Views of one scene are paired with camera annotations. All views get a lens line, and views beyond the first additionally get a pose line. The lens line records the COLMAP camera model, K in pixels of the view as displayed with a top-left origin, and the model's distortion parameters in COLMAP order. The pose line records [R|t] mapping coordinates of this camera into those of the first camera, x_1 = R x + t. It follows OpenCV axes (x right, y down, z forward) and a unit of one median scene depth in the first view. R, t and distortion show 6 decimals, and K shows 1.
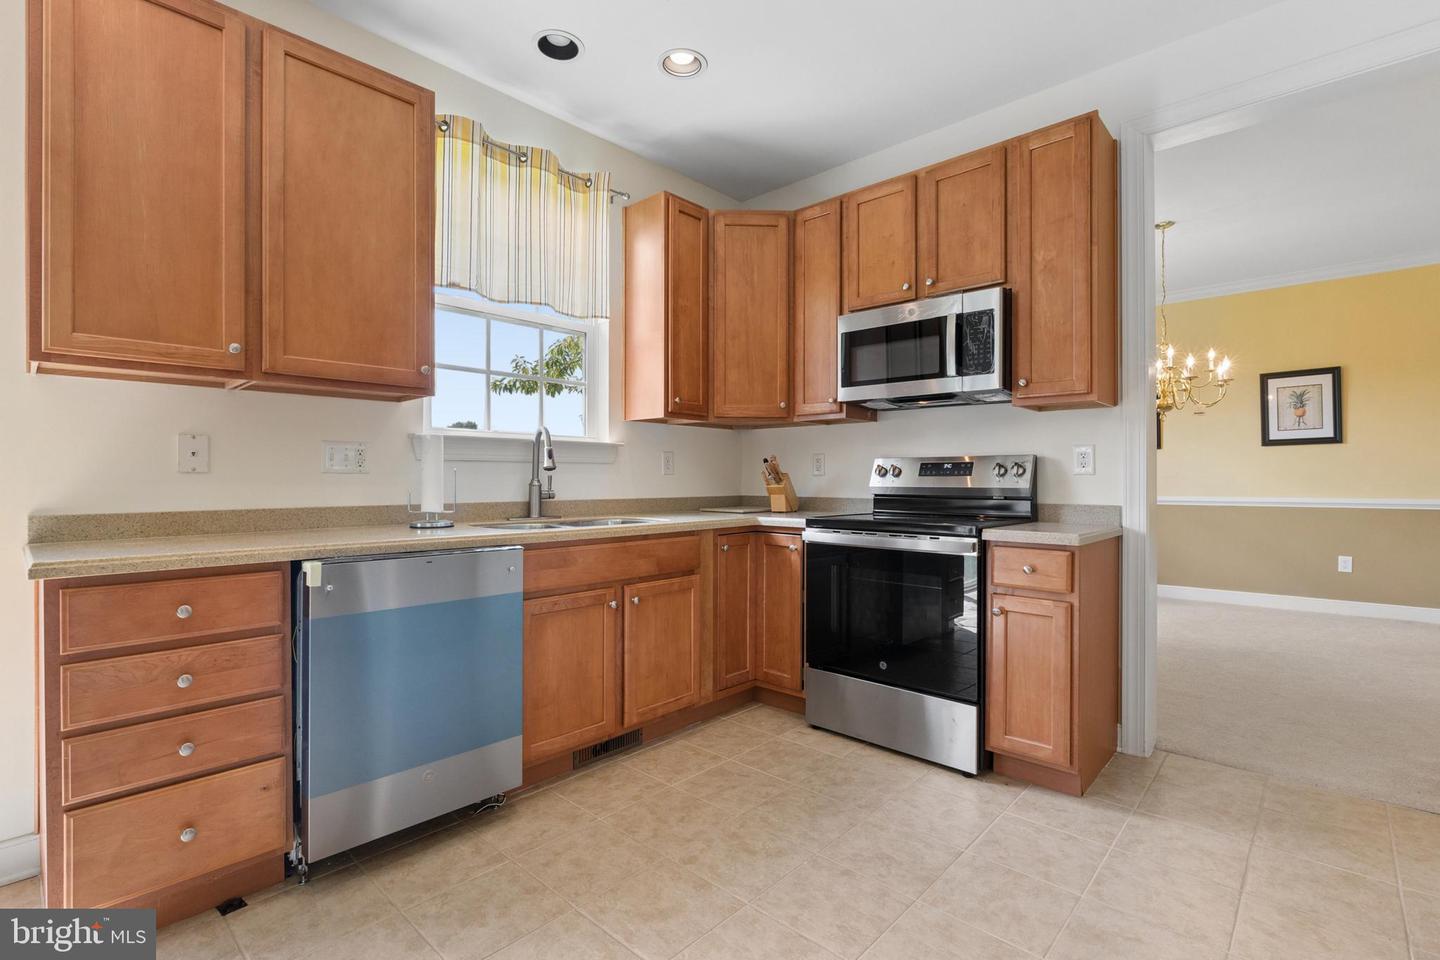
lens RADIAL K [[666.9, 0, 722.4], [0, 666.9, 480.0], [0, 0, 1]] dist [-0.006008, -0.000003]
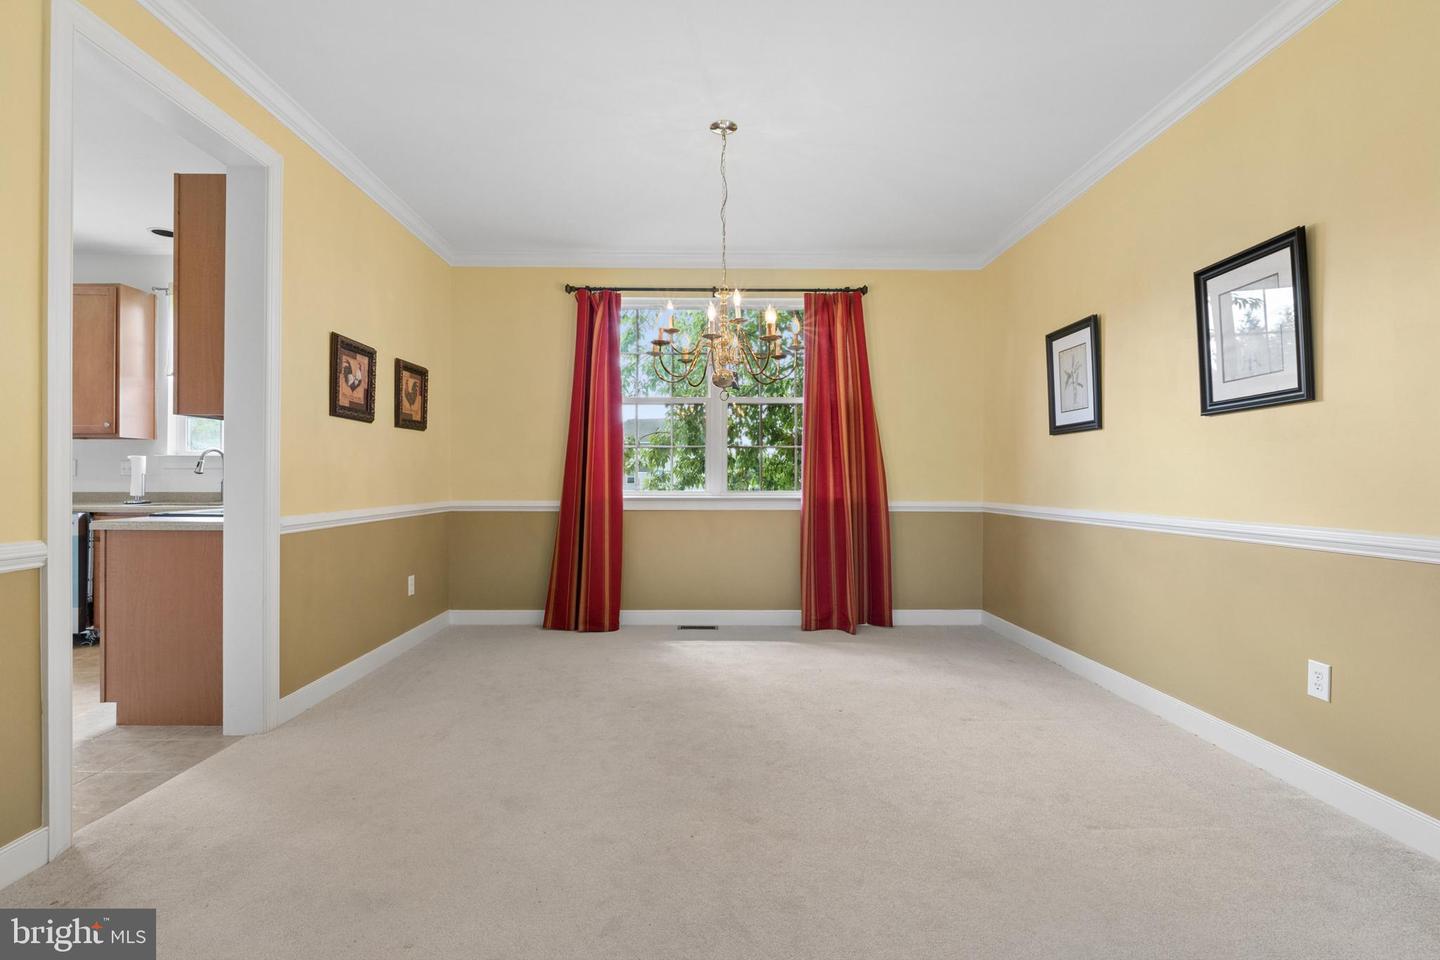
lens RADIAL K [[666.9, 0, 710.4], [0, 666.9, 478.7], [0, 0, 1]] dist [-0.006008, -0.000003]
pose [[0.683161, 0.002826, -0.730263, 1.903554], [-0.001540, 0.999996, 0.002429, -0.009052], [0.730266, -0.000535, 0.683162, 0.799847]]
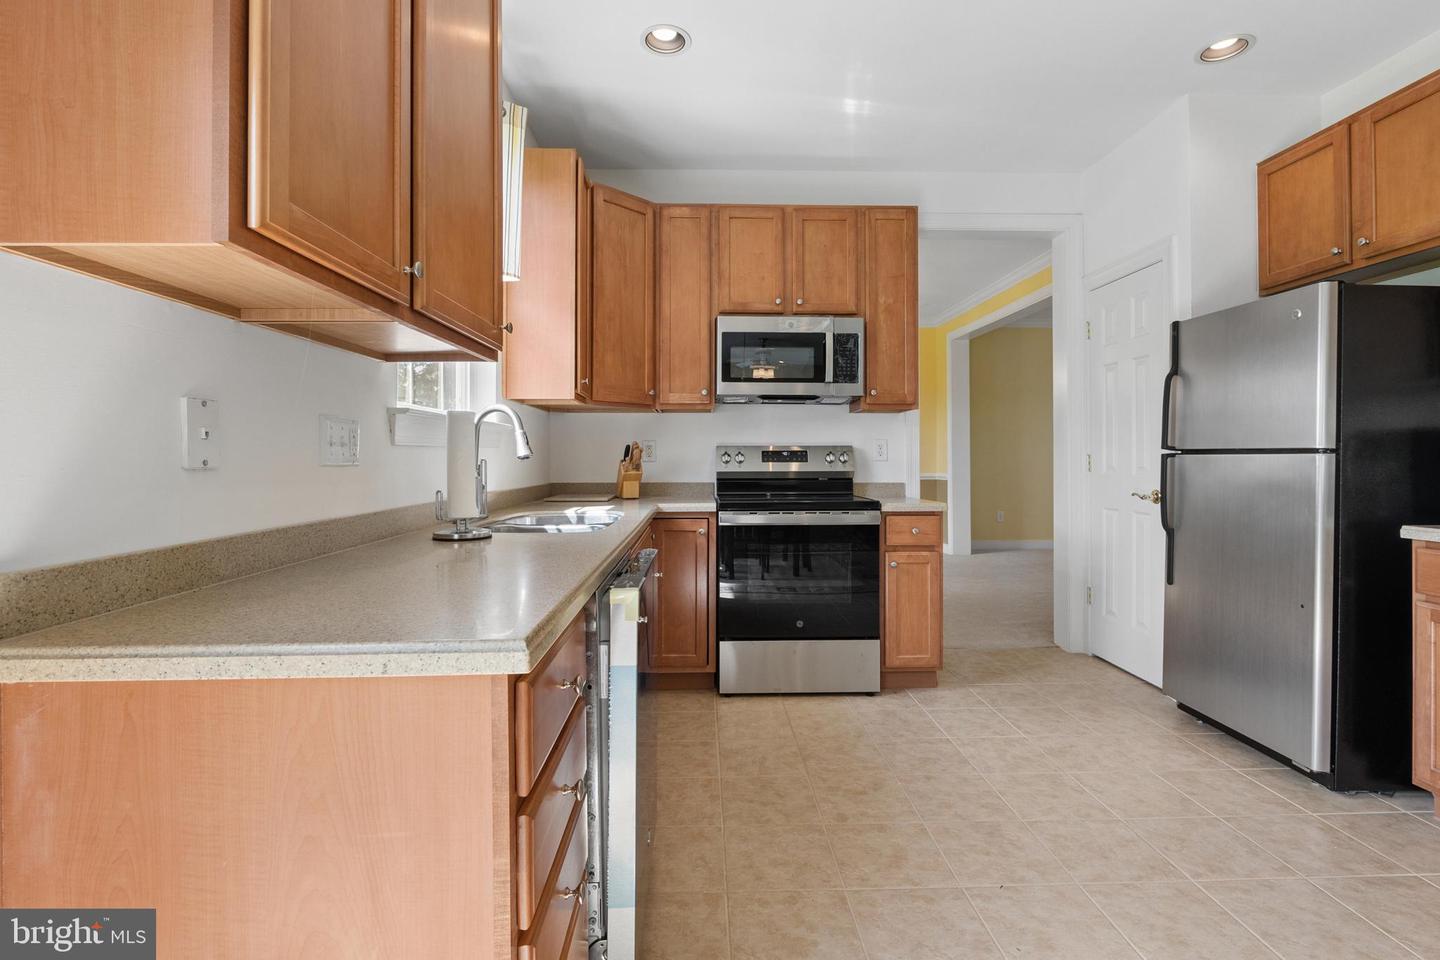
lens RADIAL K [[666.9, 0, 715.3], [0, 666.9, 461.9], [0, 0, 1]] dist [-0.006008, -0.000003]
pose [[0.716201, -0.005885, 0.697869, -0.689953], [0.004515, 0.999983, 0.003799, -0.013730], [-0.697879, 0.000430, 0.716215, 0.259569]]
